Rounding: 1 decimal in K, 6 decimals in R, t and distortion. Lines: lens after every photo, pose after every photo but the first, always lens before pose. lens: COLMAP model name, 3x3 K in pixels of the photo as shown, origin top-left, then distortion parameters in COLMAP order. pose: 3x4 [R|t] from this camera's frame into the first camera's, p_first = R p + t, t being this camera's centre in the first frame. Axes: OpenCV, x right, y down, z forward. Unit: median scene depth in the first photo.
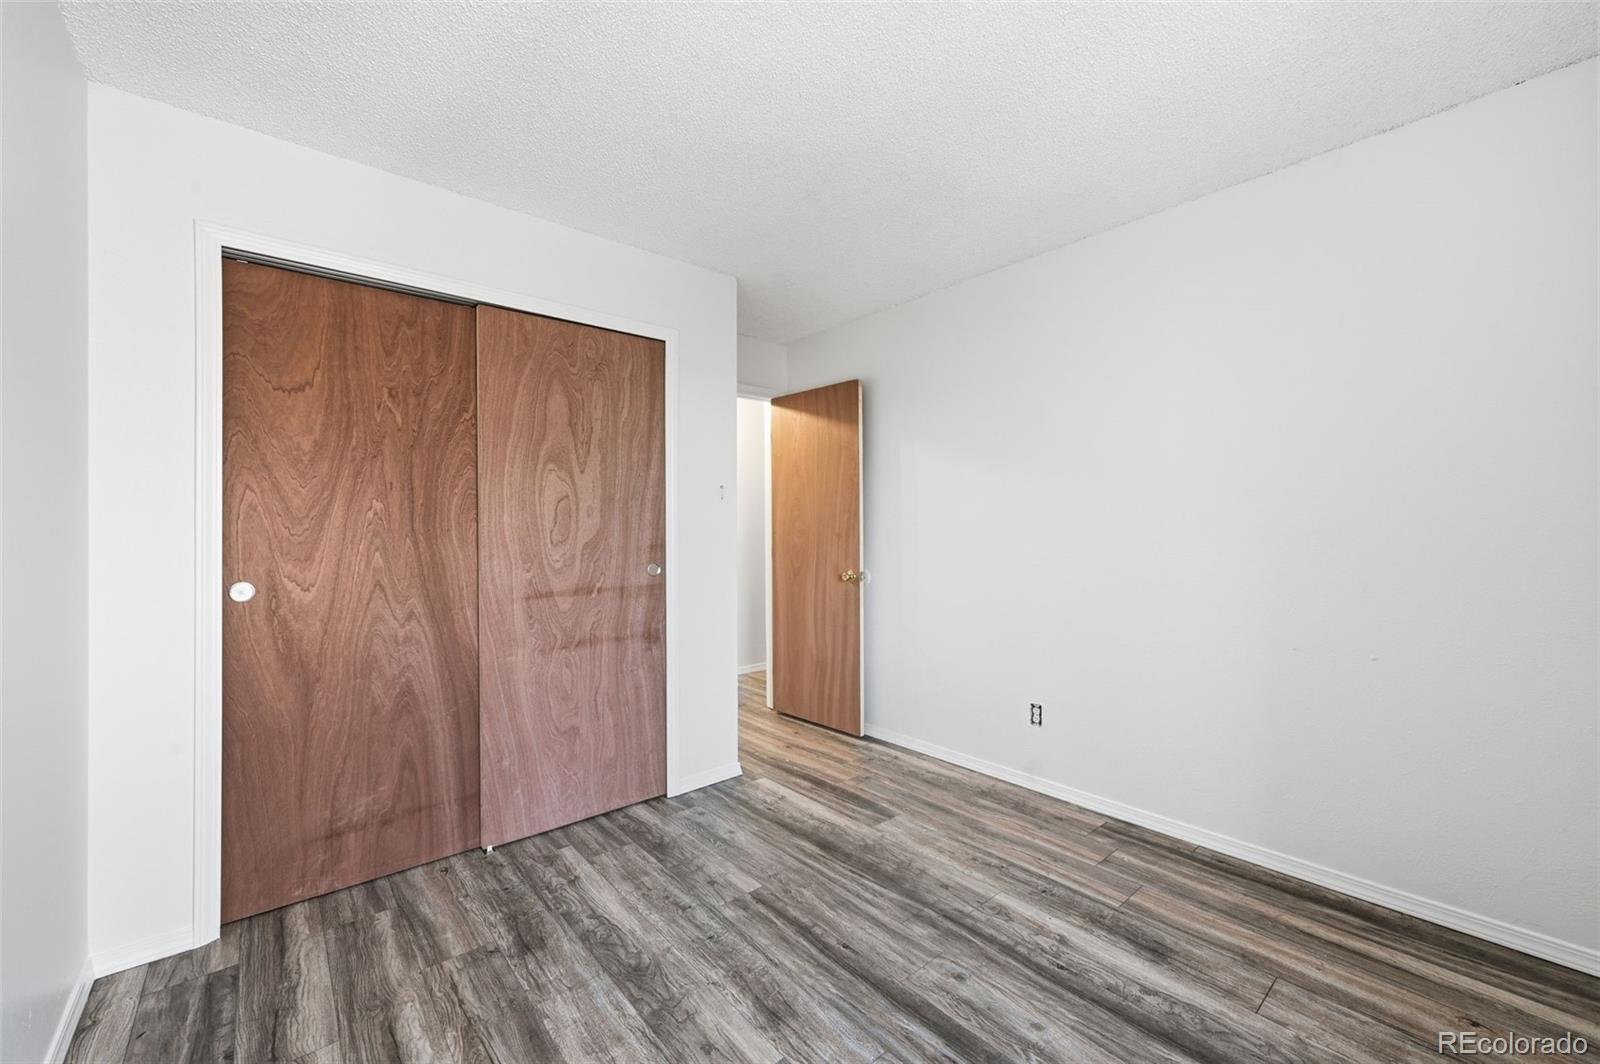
lens RADIAL K [[636.6, 0, 800.0], [0, 636.6, 532.0], [0, 0, 1]] dist [0.000295, 0.000170]
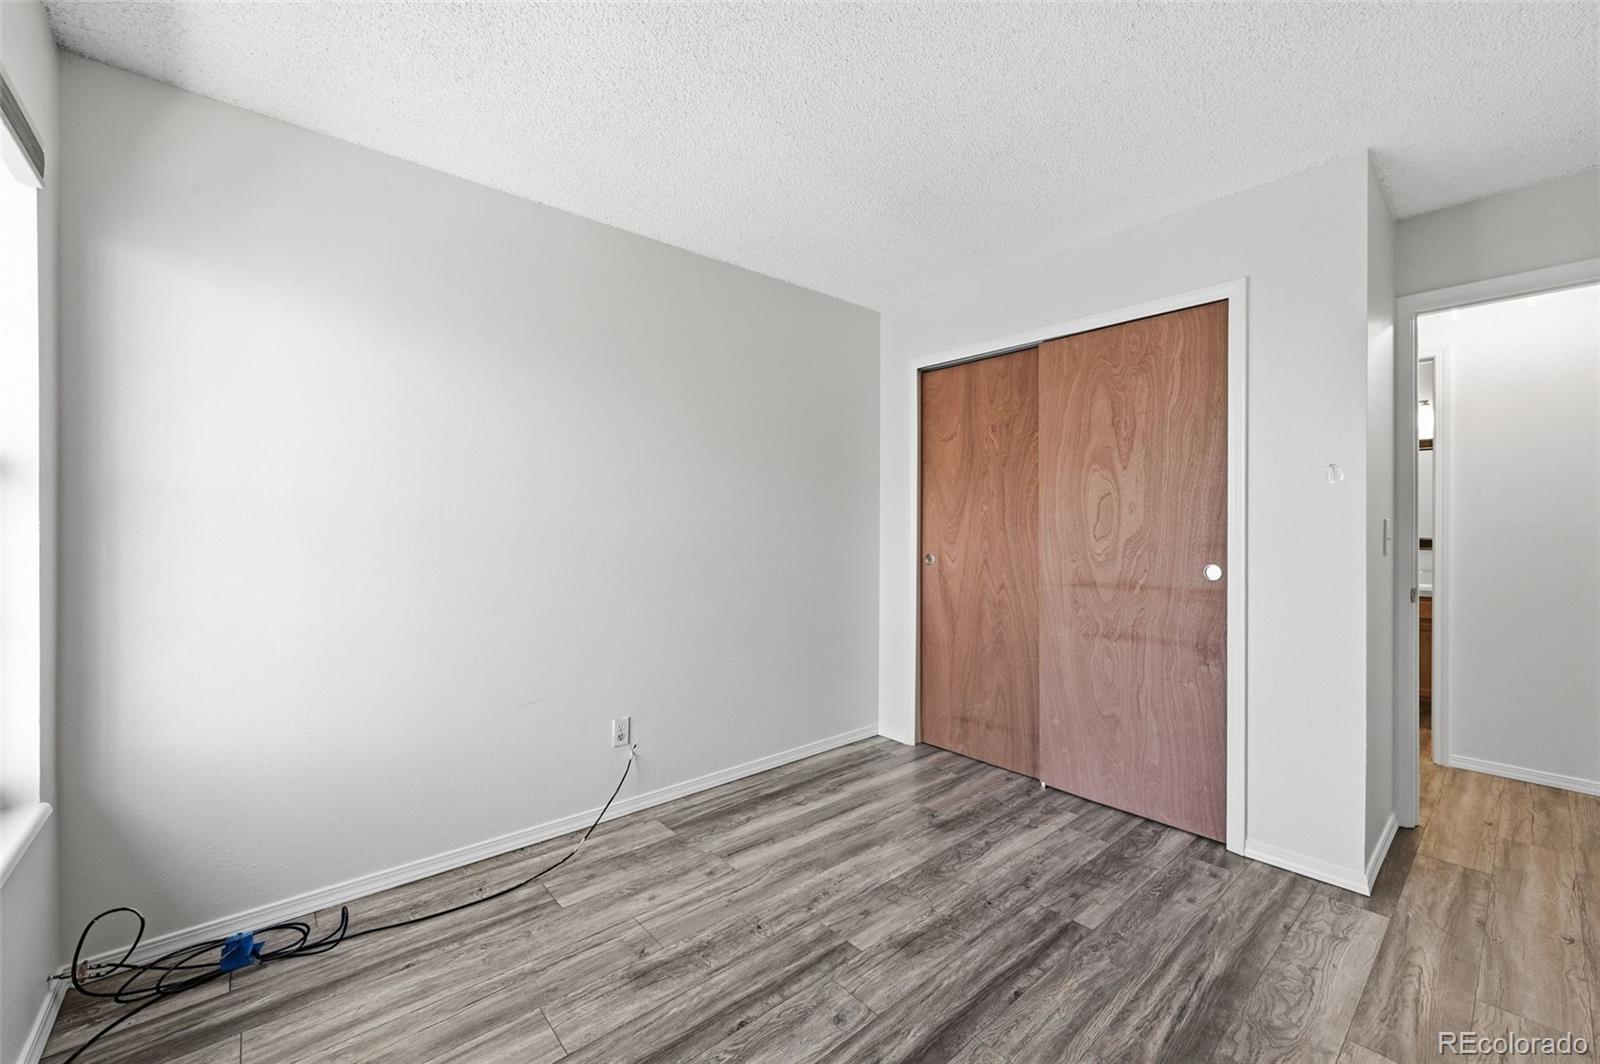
lens RADIAL K [[636.4, 0, 804.9], [0, 636.4, 527.0], [0, 0, 1]] dist [-0.000387, 0.000061]
pose [[0.008029, 0.009832, -0.999919, 0.776846], [-0.004445, 0.999942, 0.009796, -0.010103], [0.999958, 0.004366, 0.008072, 0.561174]]
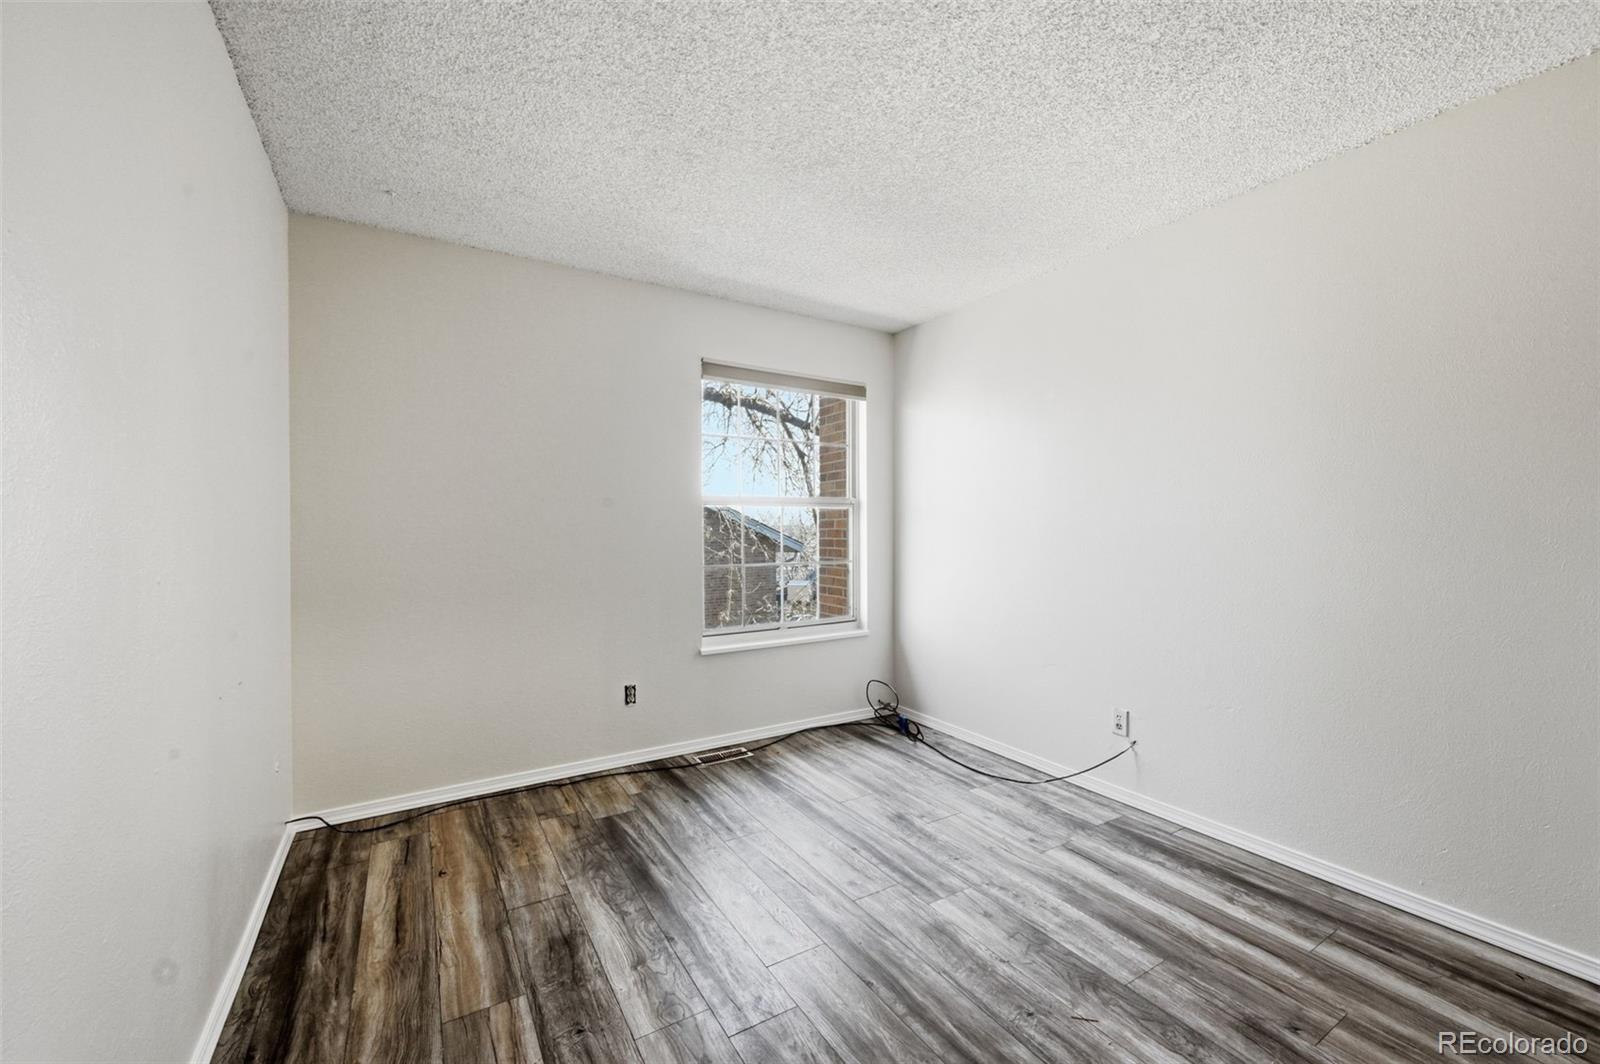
lens RADIAL K [[636.4, 0, 804.9], [0, 636.4, 527.0], [0, 0, 1]] dist [-0.000387, 0.000061]
pose [[-0.988905, 0.008171, 0.148328, 0.018634], [0.008567, 0.999961, 0.002033, -0.005257], [-0.148305, 0.003281, -0.988936, 1.553654]]
